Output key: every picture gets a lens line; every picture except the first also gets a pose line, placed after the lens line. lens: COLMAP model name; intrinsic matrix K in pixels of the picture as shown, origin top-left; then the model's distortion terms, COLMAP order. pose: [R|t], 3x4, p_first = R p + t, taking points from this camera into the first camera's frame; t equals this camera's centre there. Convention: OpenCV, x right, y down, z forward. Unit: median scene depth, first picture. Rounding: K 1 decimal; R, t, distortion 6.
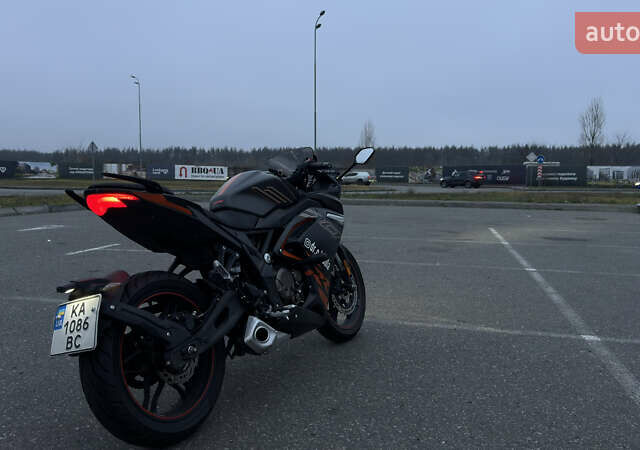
lens RADIAL K [[559.4, 0, 320.0], [0, 559.4, 225.0], [0, 0, 1]] dist [0.008181, -0.002186]
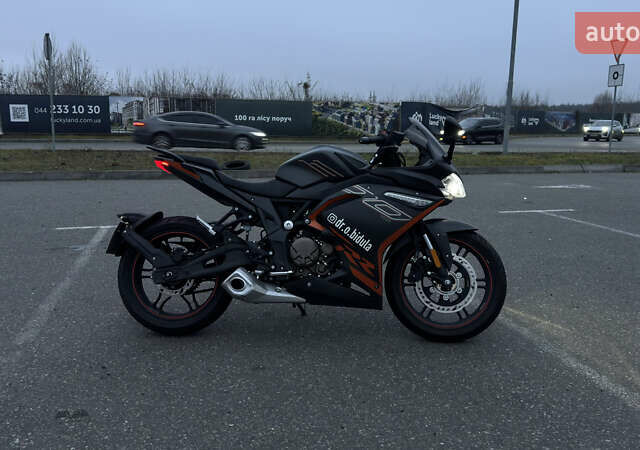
lens RADIAL K [[559.4, 0, 320.0], [0, 559.4, 225.0], [0, 0, 1]] dist [0.008181, -0.002186]
pose [[0.442055, 0.154185, -0.883637, 0.850391], [-0.082801, 0.987924, 0.130959, -0.084813], [0.893158, 0.015275, 0.449483, 0.521657]]
